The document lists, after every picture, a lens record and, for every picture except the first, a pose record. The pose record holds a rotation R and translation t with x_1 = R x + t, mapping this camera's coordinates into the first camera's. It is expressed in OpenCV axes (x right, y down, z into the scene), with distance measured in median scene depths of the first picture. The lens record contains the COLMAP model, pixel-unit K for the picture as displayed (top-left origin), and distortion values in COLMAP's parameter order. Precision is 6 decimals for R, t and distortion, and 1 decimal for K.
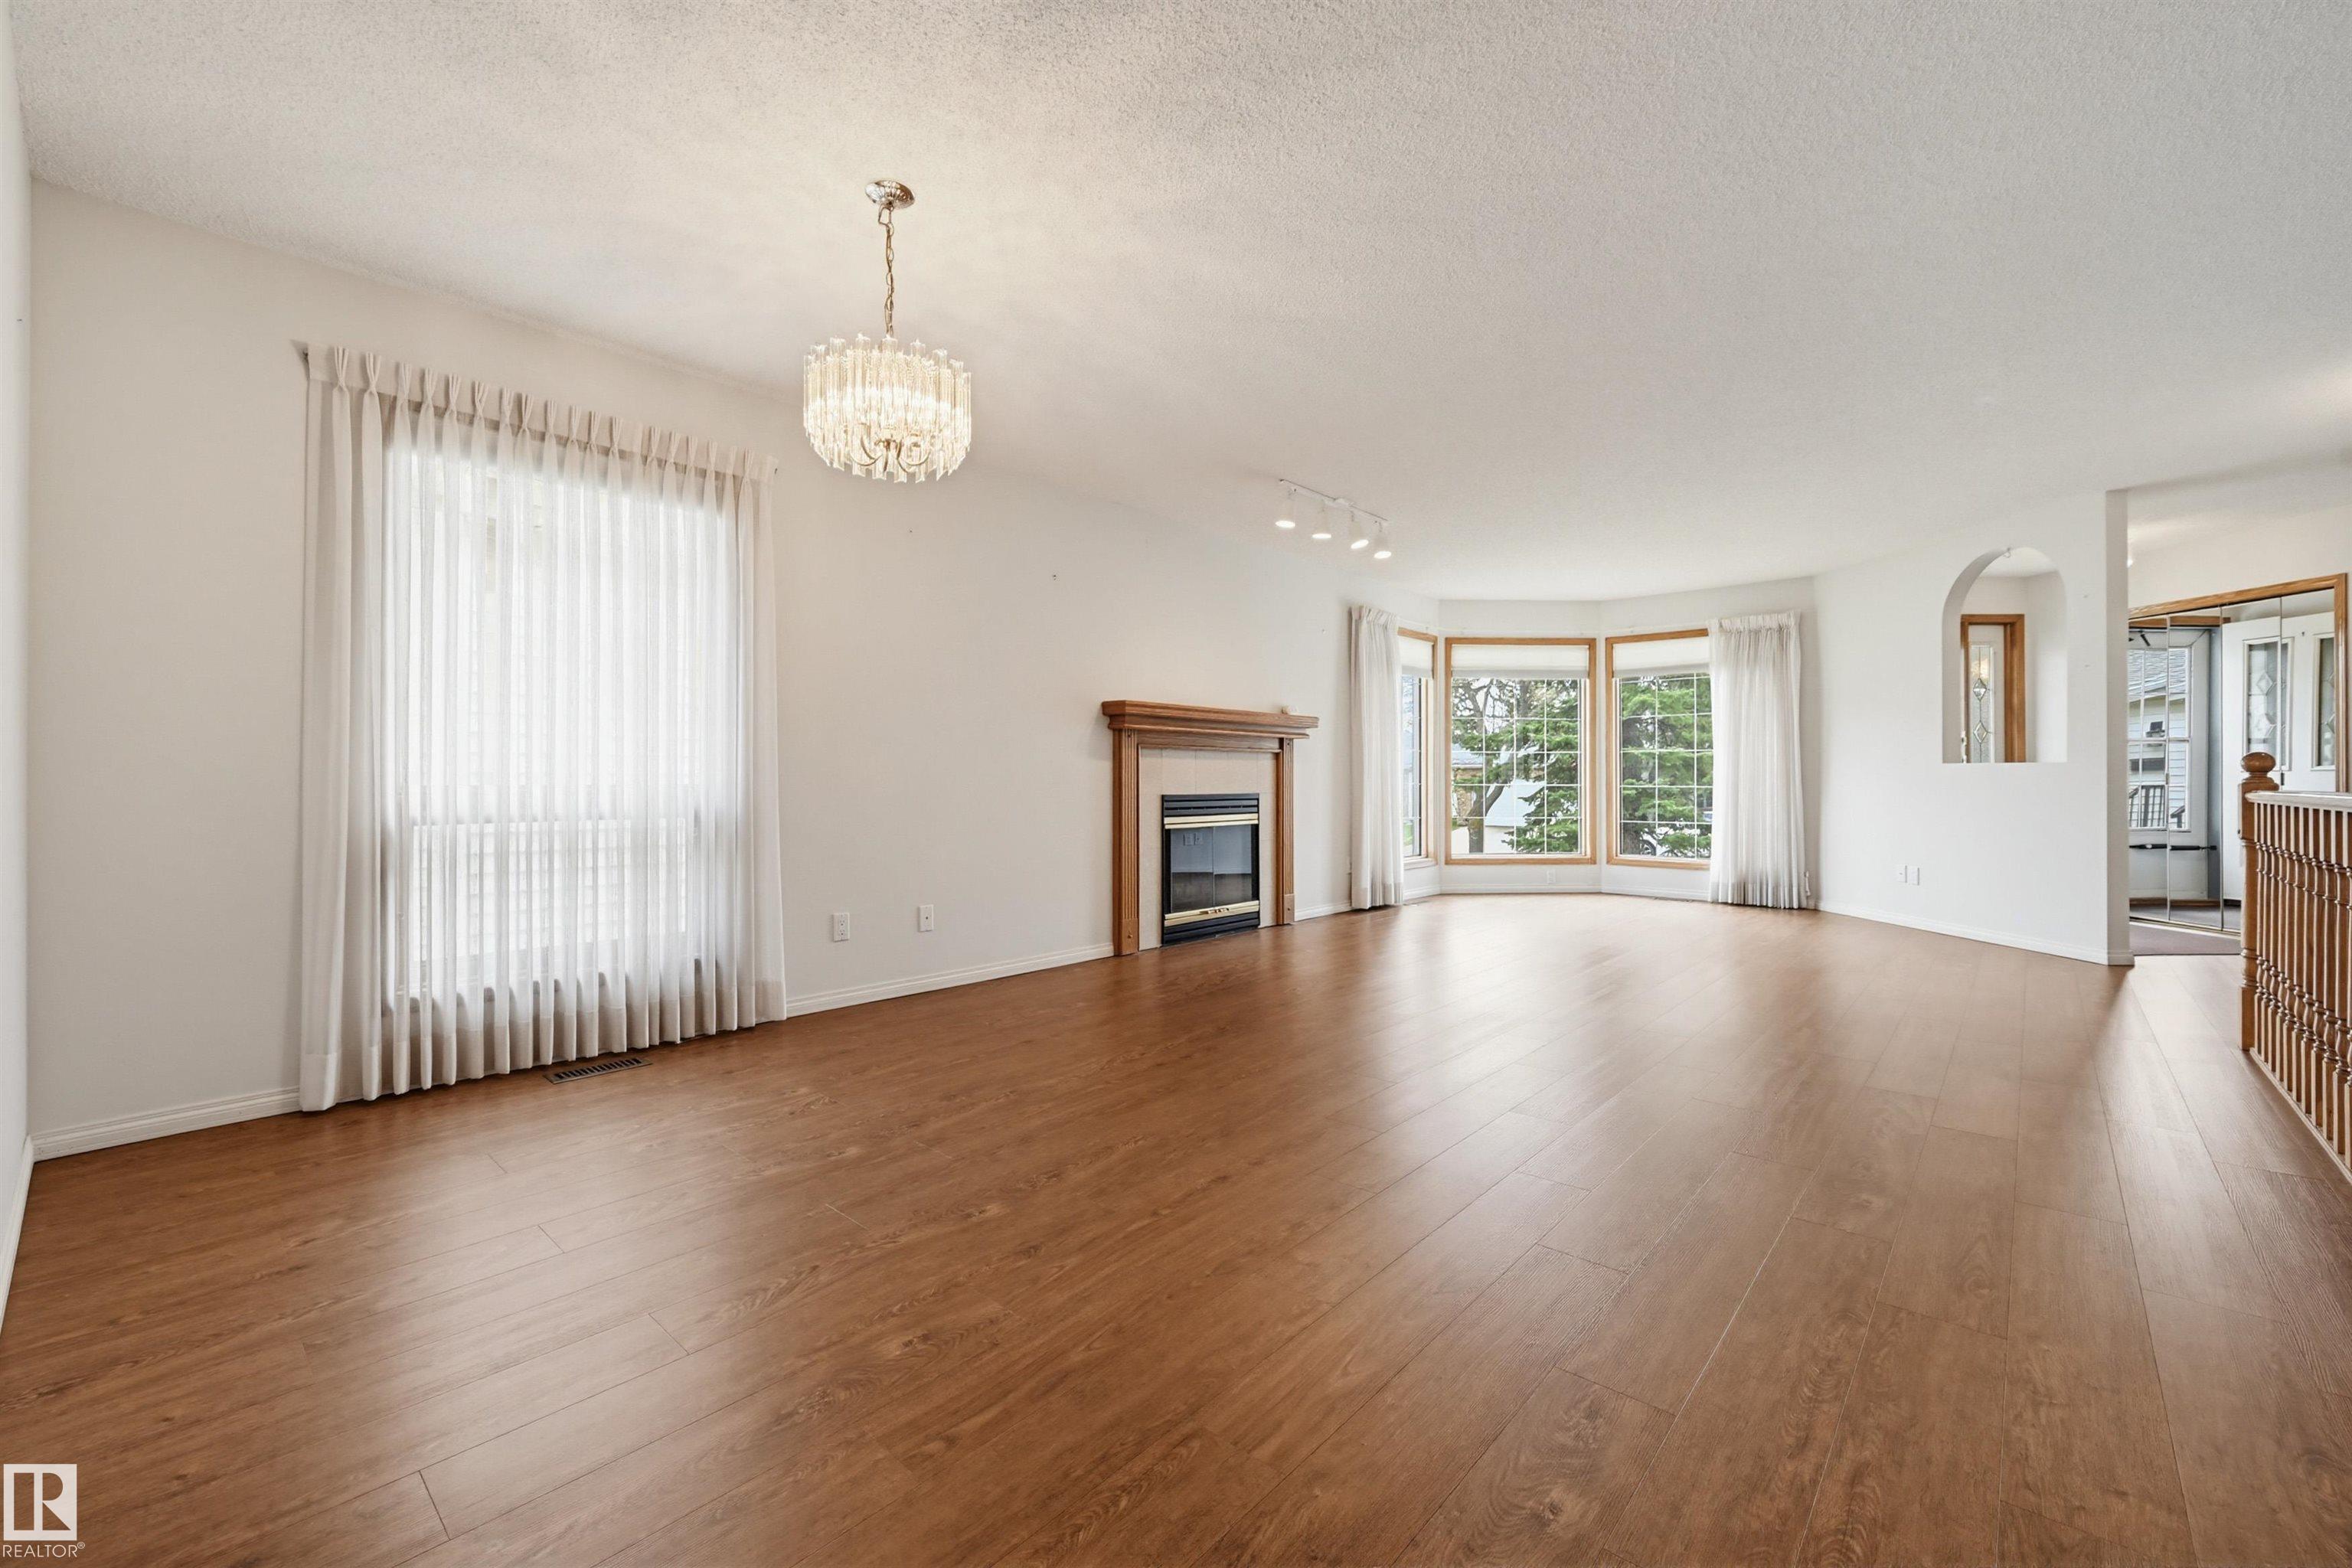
lens RADIAL K [[959.8, 0, 1156.9], [0, 959.8, 776.7], [0, 0, 1]] dist [-0.001393, 0.000054]
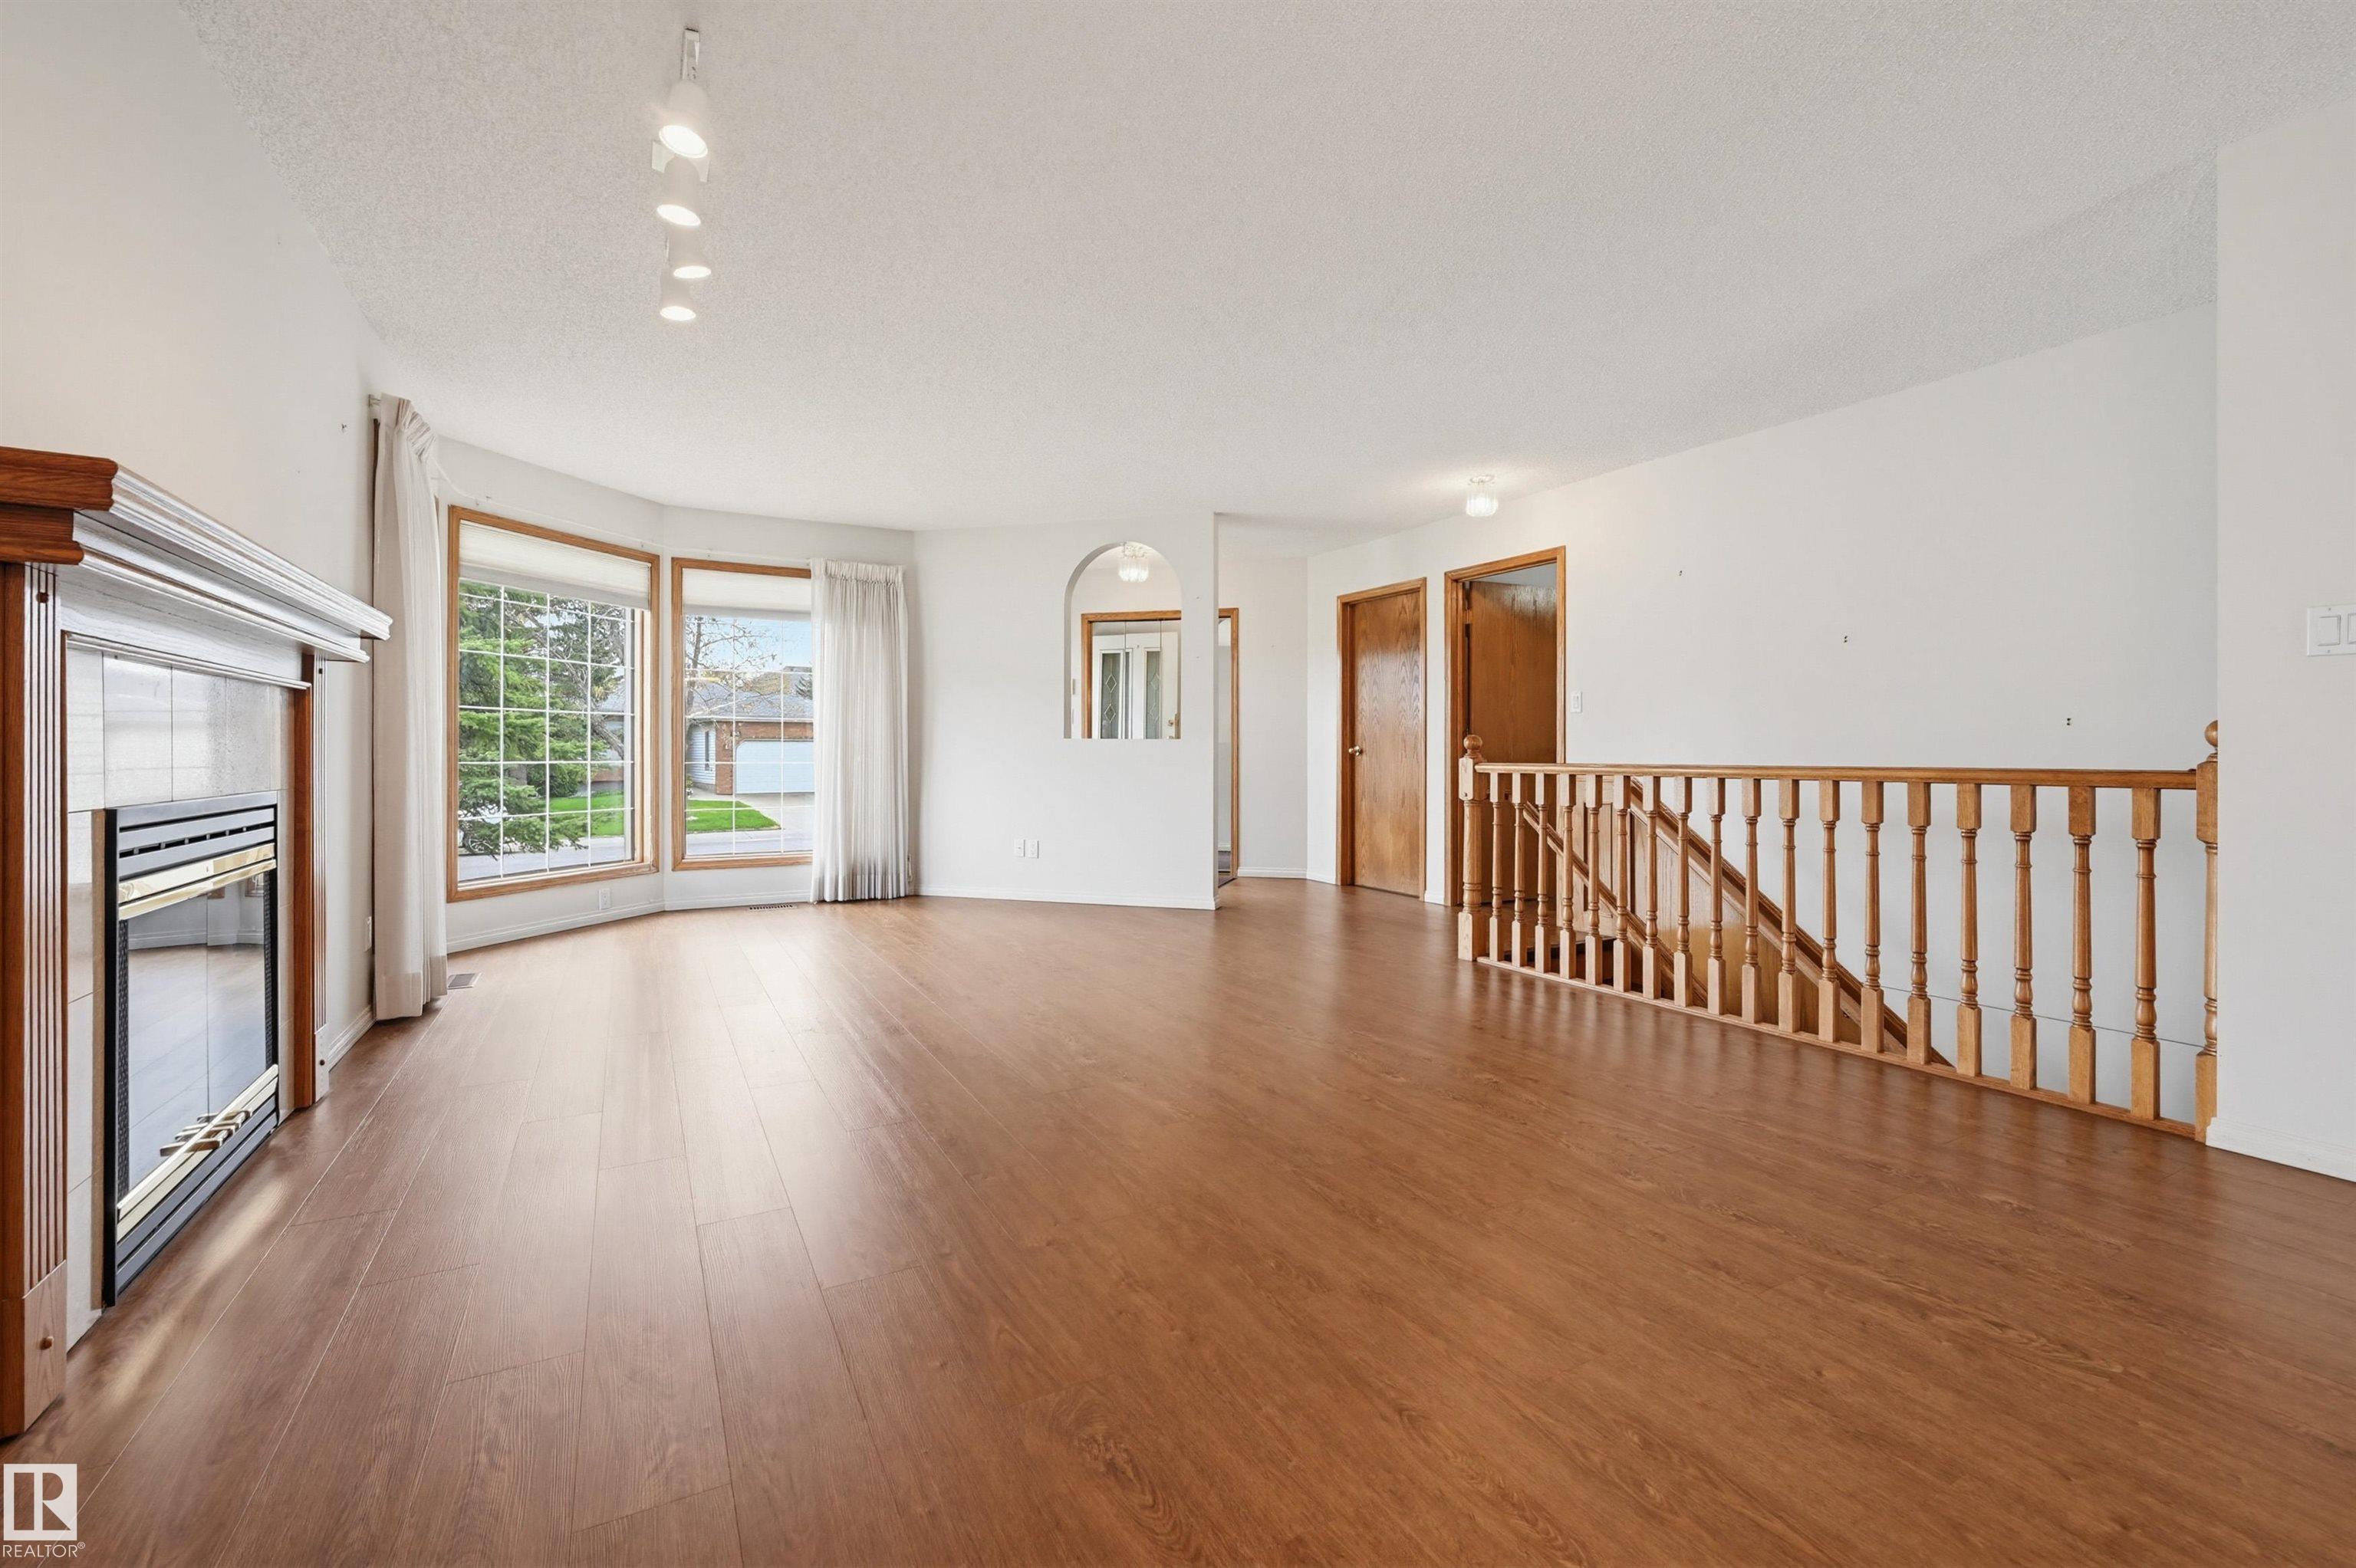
lens RADIAL K [[1002.6, 0, 1184.9], [0, 1002.6, 754.5], [0, 0, 1]] dist [-0.001133, -0.000273]
pose [[0.321753, -0.001343, 0.946823, -0.155974], [-0.004631, 0.999985, 0.002992, -0.000224], [-0.946812, -0.005347, 0.321742, 0.493934]]
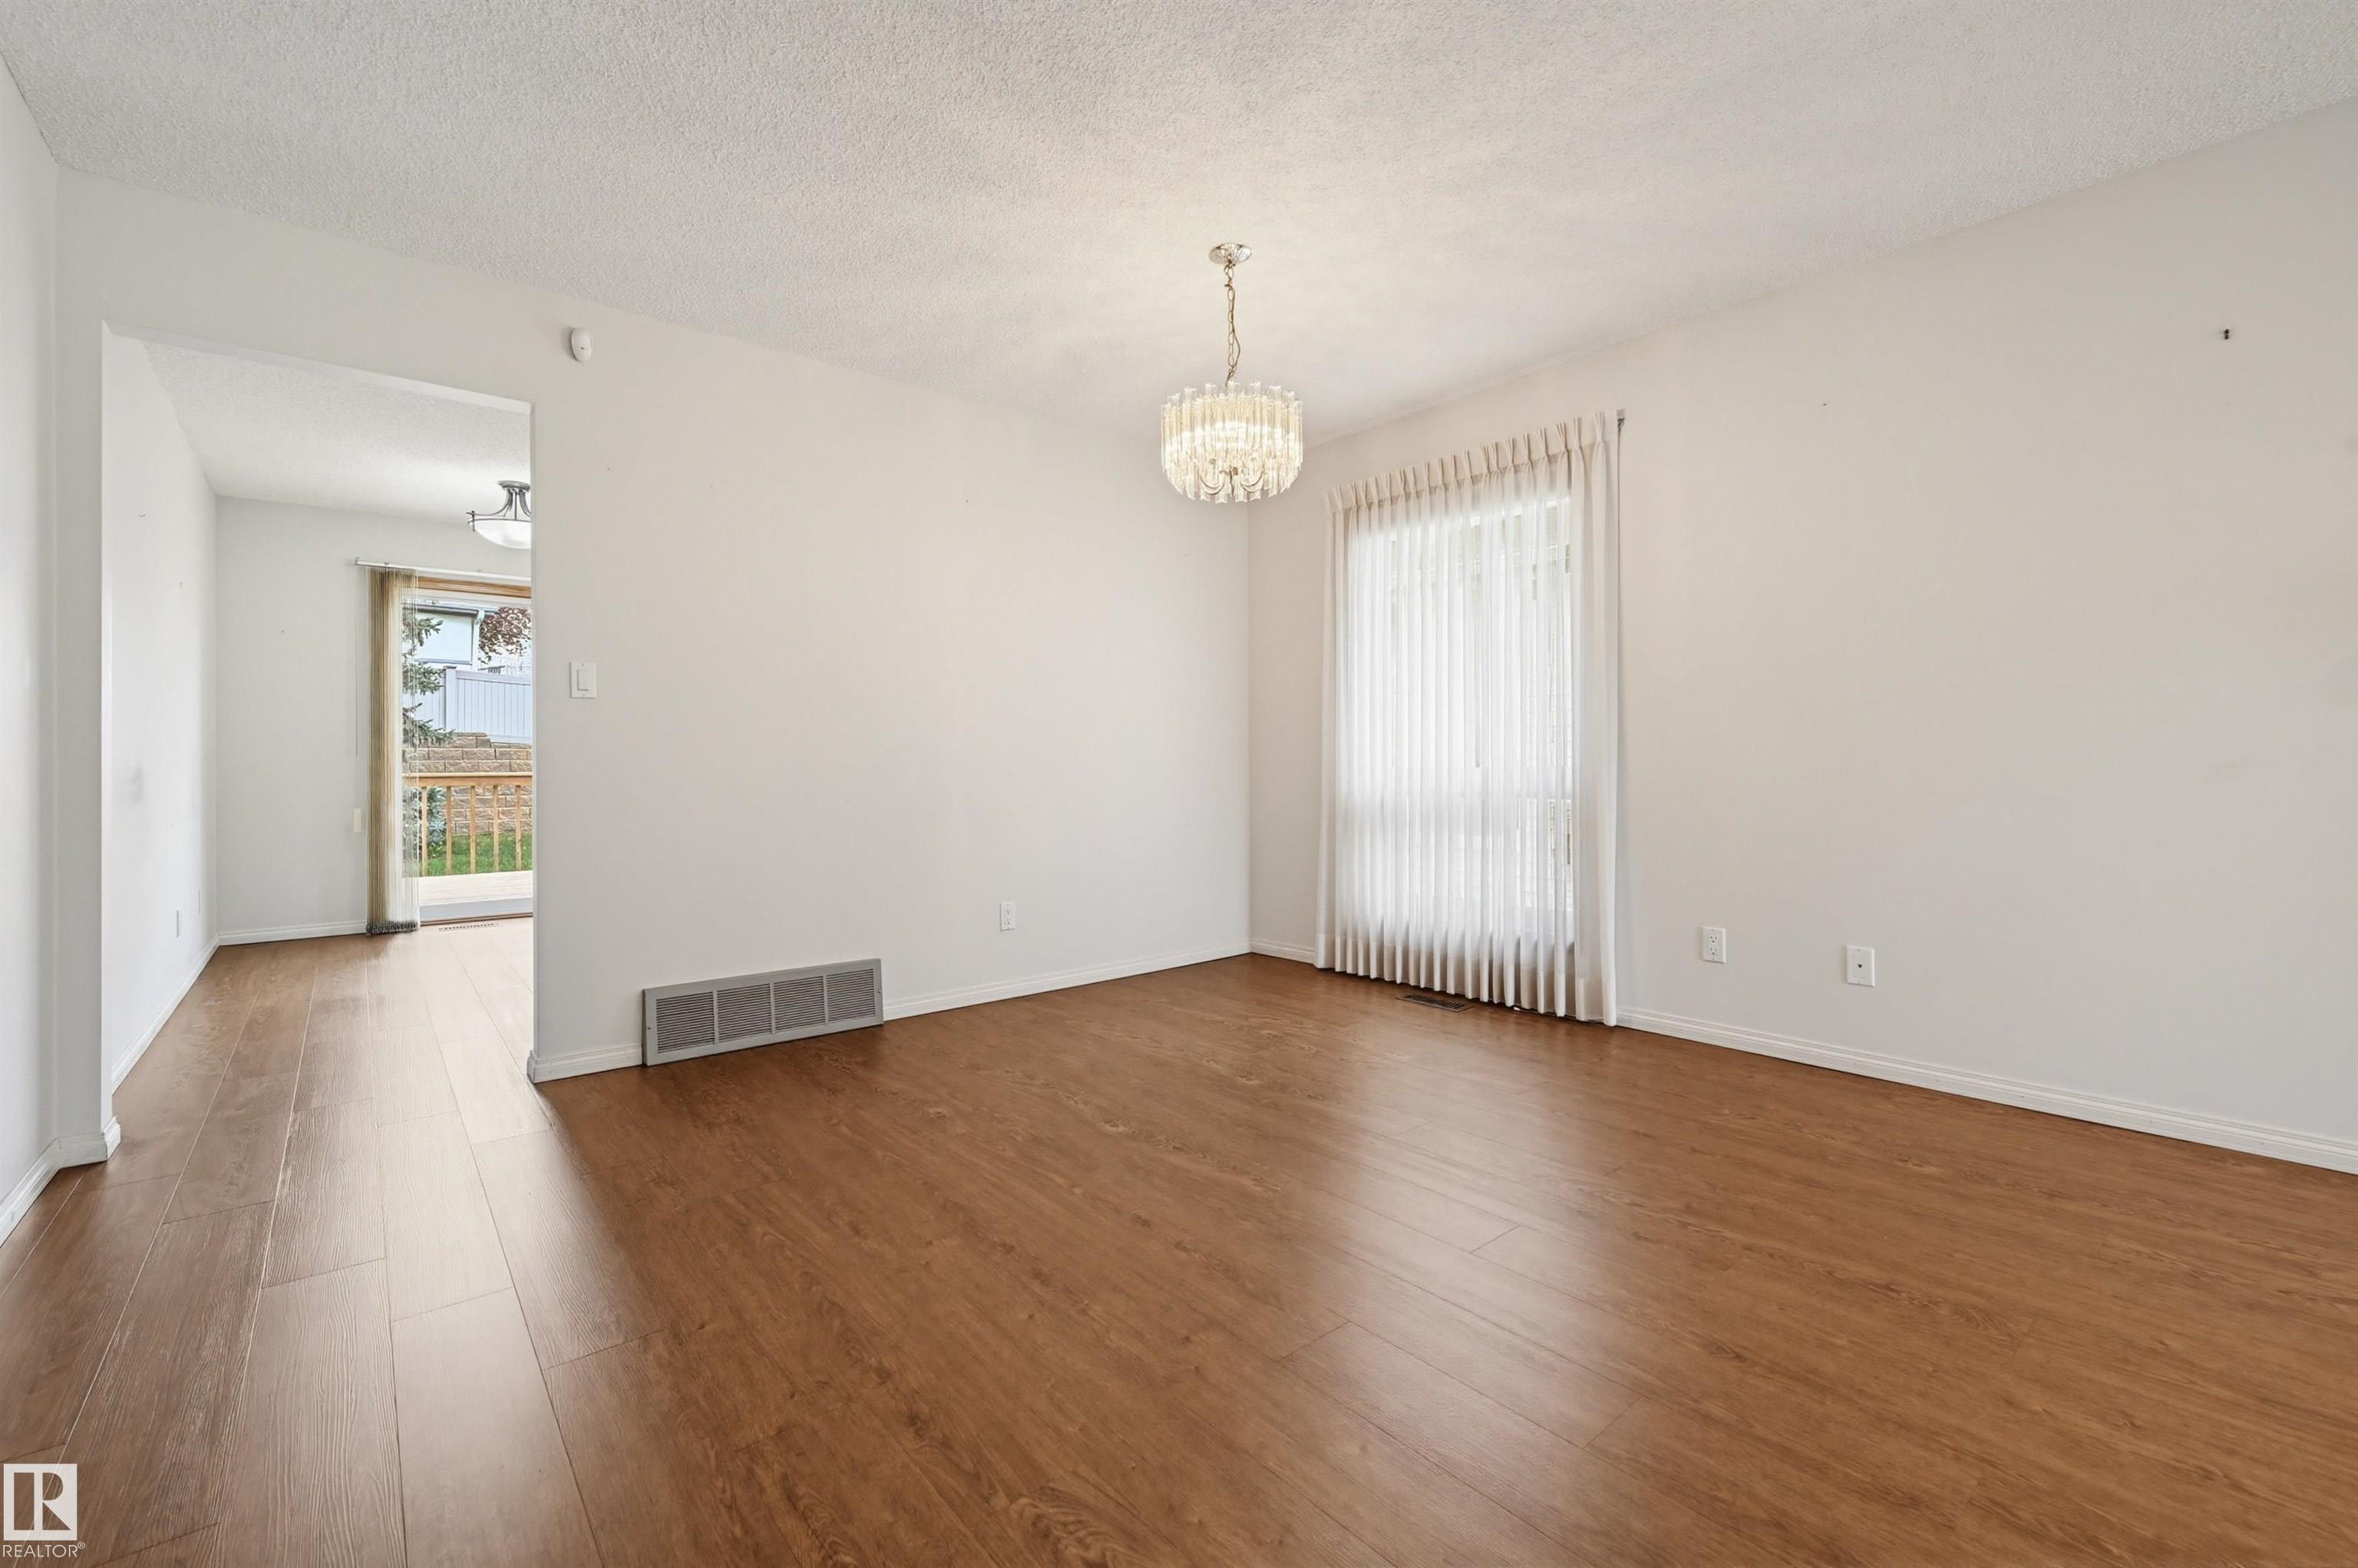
lens RADIAL K [[985.1, 0, 1169.7], [0, 985.1, 762.7], [0, 0, 1]] dist [-0.001724, -0.000129]
pose [[-0.135972, -0.001932, -0.990711, 0.342940], [0.010144, 0.999943, -0.003343, 0.001653], [0.990661, -0.010505, -0.135945, 0.413940]]
